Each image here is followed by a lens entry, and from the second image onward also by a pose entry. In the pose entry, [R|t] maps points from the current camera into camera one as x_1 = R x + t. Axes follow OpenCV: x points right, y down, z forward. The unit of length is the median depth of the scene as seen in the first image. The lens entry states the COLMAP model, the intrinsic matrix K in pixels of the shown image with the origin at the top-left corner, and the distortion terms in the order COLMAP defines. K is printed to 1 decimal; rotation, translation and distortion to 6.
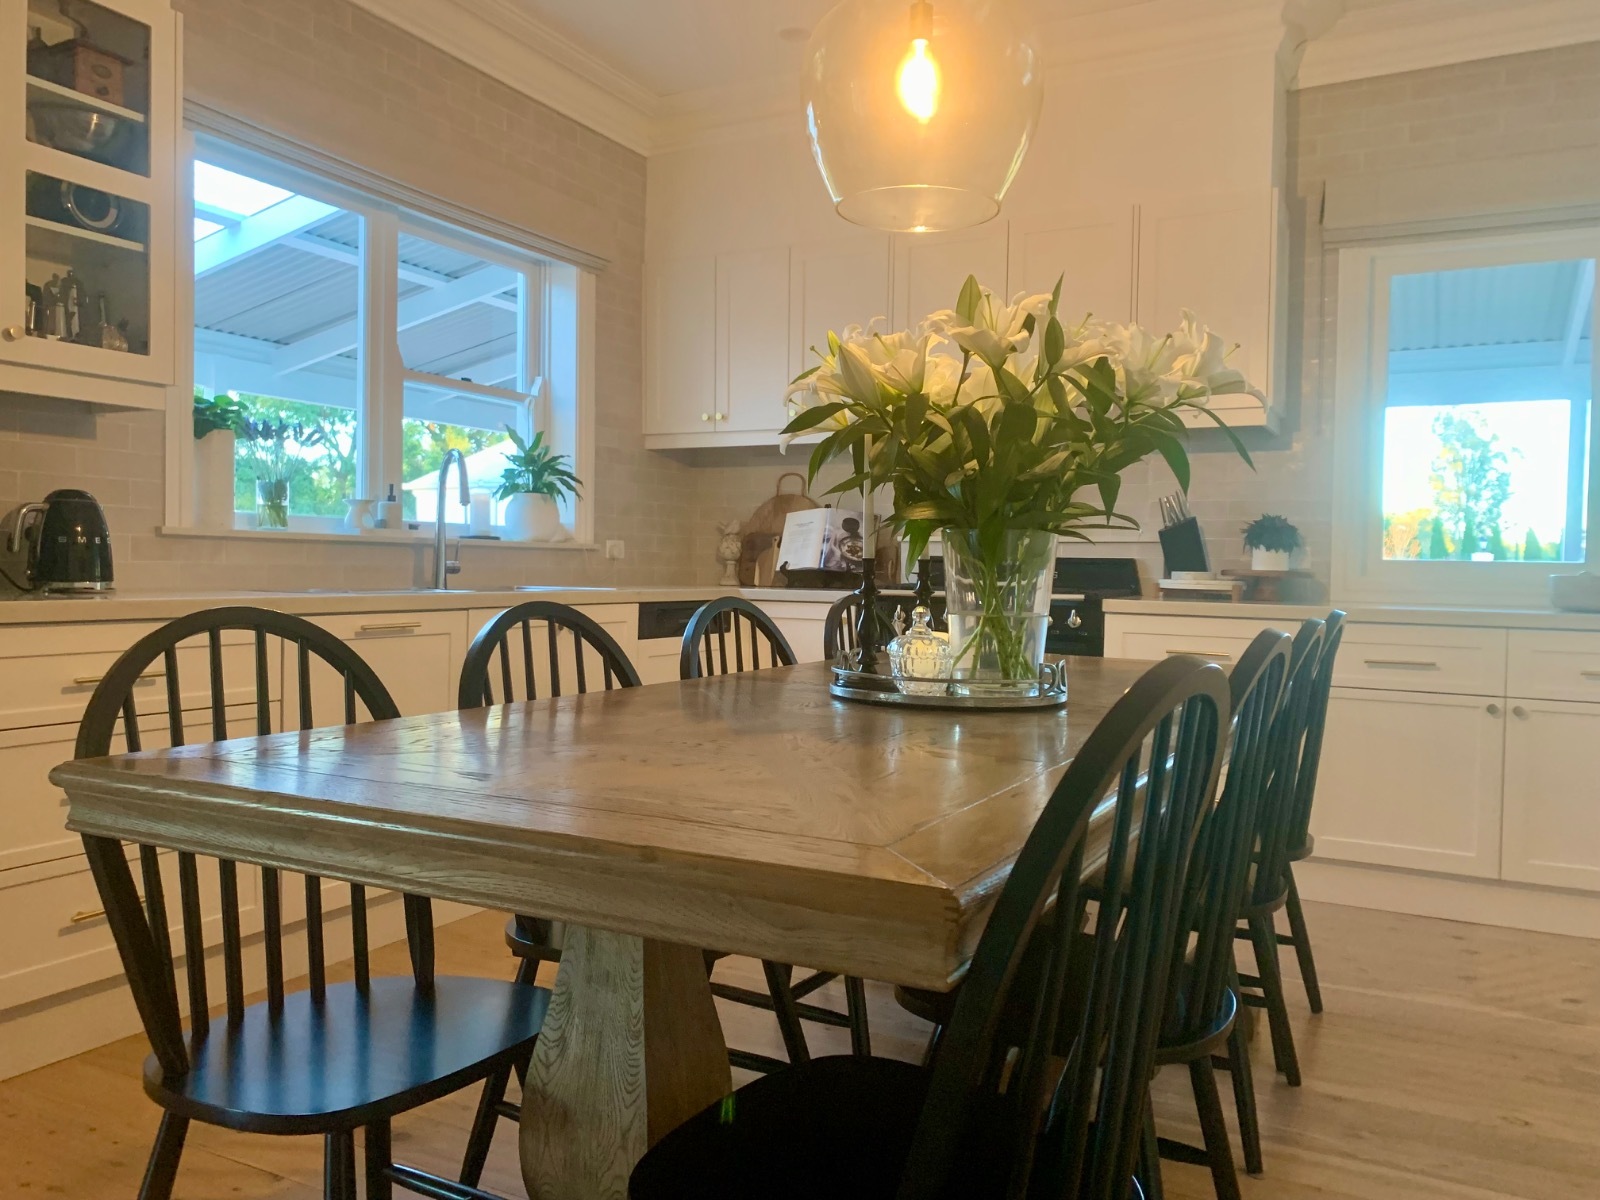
lens RADIAL K [[1207.7, 0, 803.4], [0, 1207.7, 588.7], [0, 0, 1]] dist [0.098873, -0.128719]
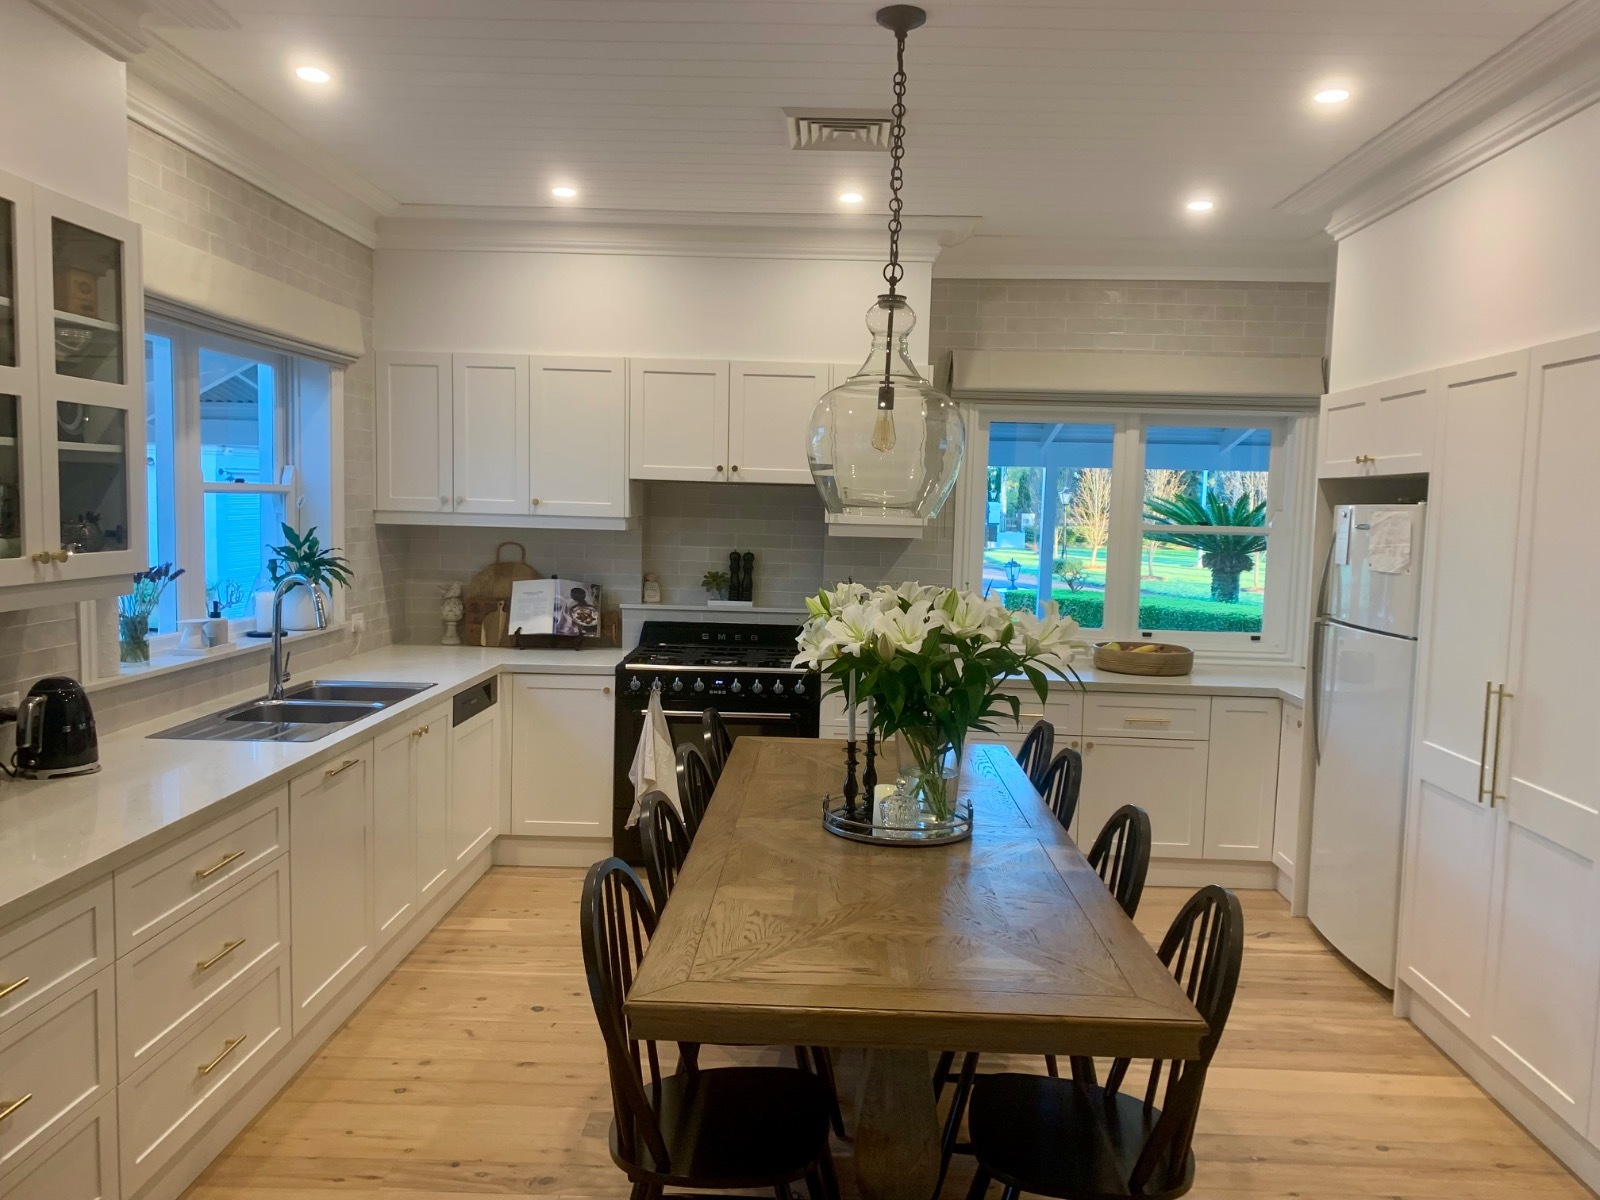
lens RADIAL K [[1220.7, 0, 814.4], [0, 1220.7, 602.9], [0, 0, 1]] dist [0.023499, -0.005777]
pose [[0.896543, -0.031218, 0.441856, -0.472845], [-0.001035, 0.997363, 0.072565, -0.223687], [-0.442956, -0.065514, 0.894147, -0.240711]]
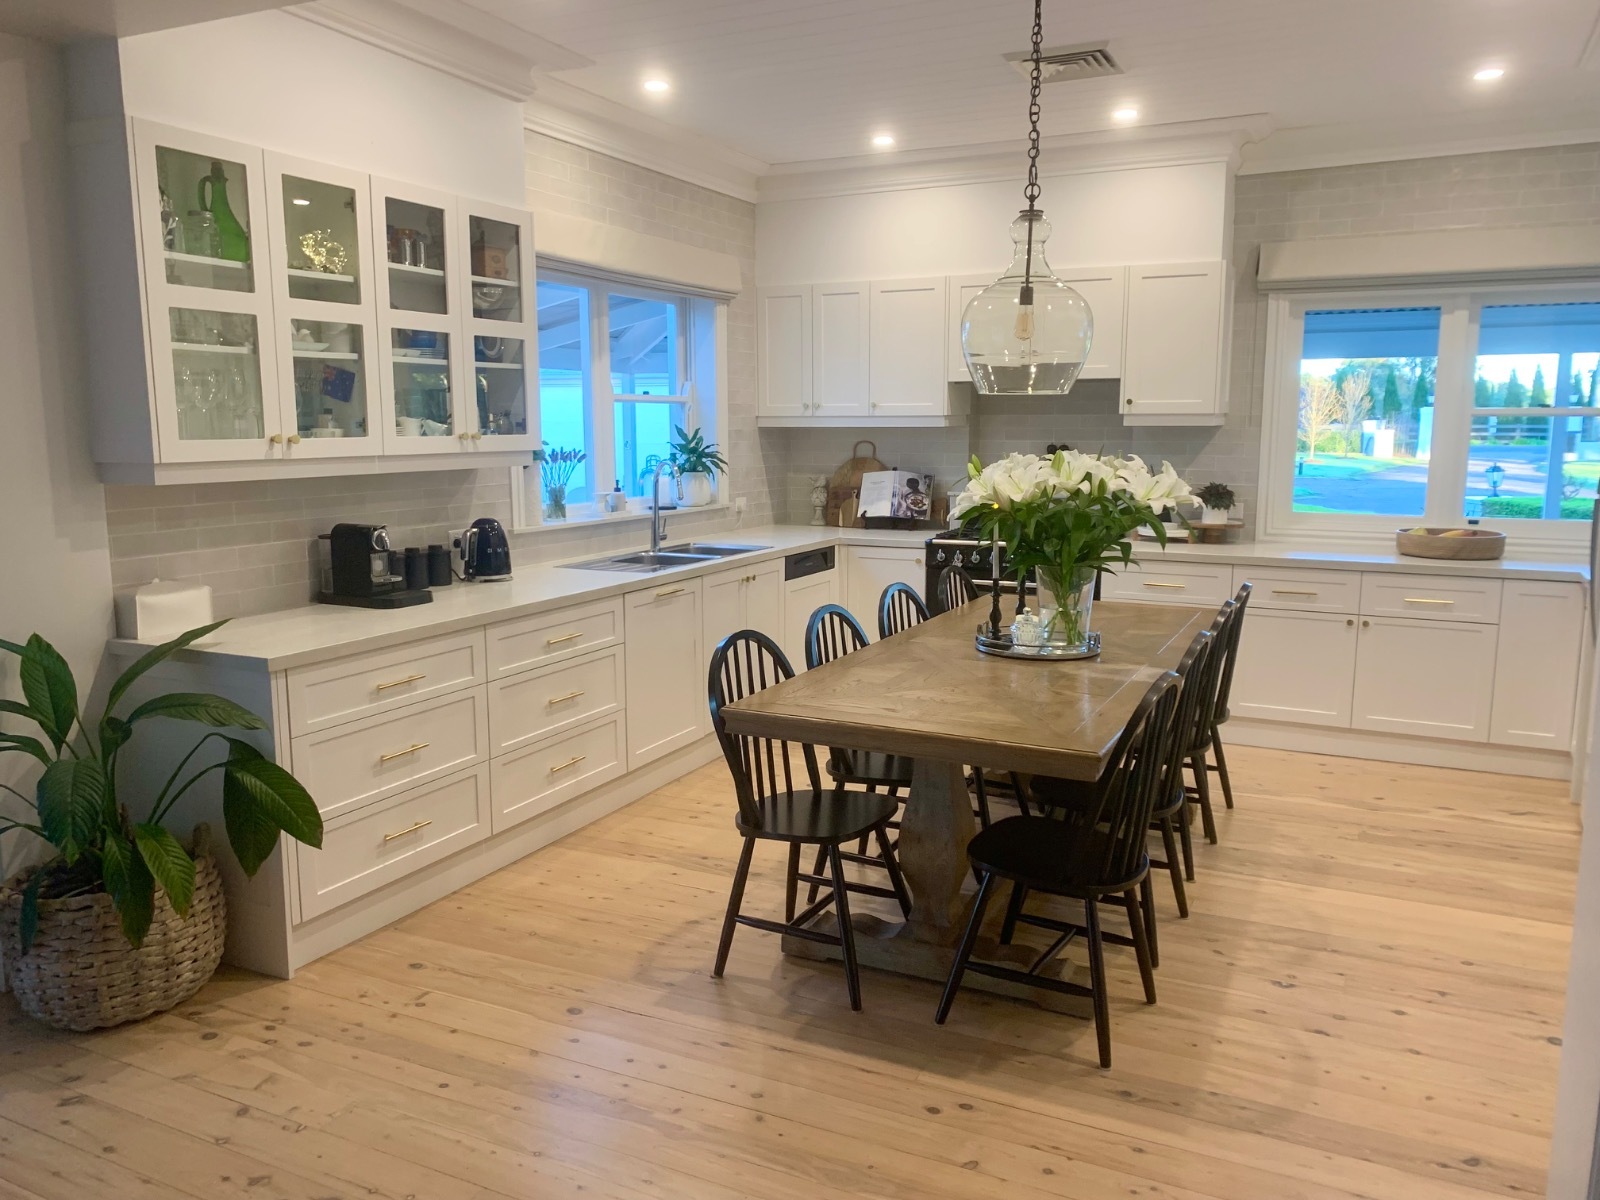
lens RADIAL K [[1207.7, 0, 803.4], [0, 1207.7, 588.7], [0, 0, 1]] dist [0.098873, -0.128719]
pose [[0.999338, -0.021793, 0.029125, -0.219631], [0.018137, 0.992563, 0.120371, -0.175467], [-0.031532, -0.119763, 0.992302, -0.634090]]
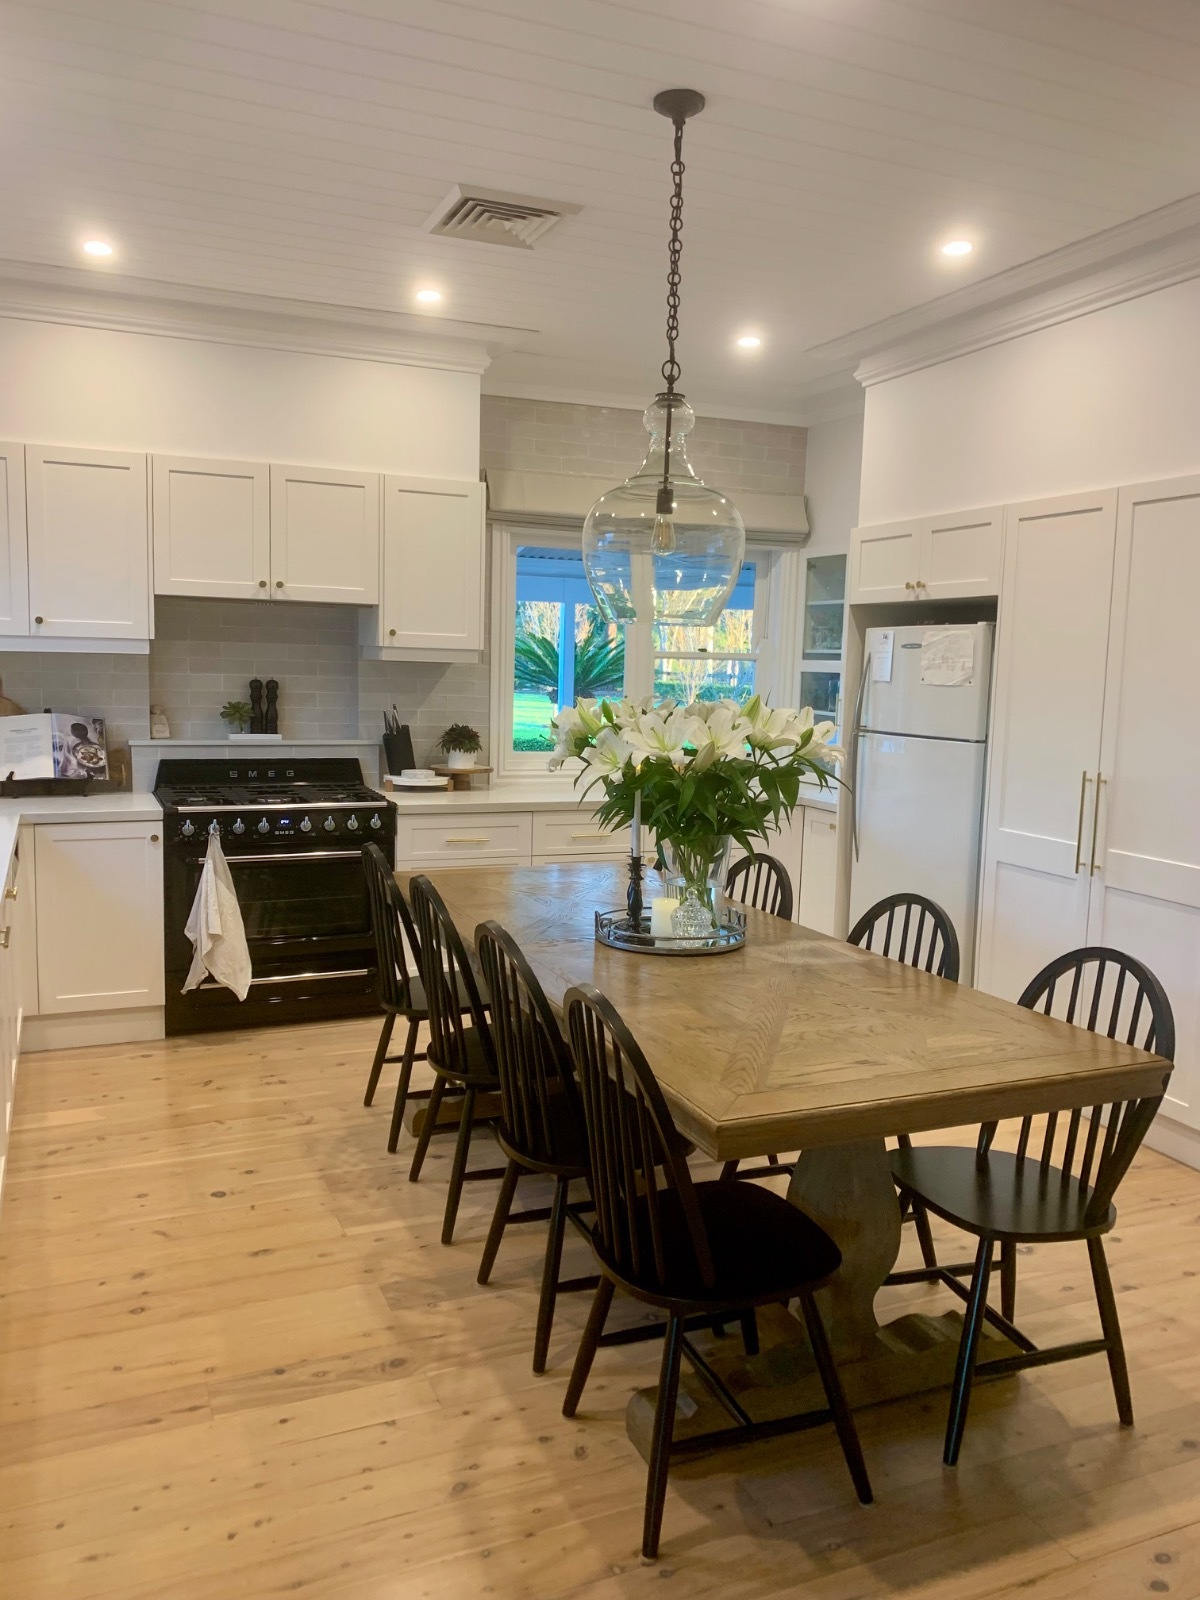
lens RADIAL K [[1220.7, 0, 592.2], [0, 1220.7, 795.0], [0, 0, 1]] dist [0.023499, -0.005777]
pose [[0.638505, -0.087178, 0.764664, -0.800756], [0.002136, 0.993761, 0.111513, -0.192312], [-0.769615, -0.069568, 0.634707, 0.072442]]
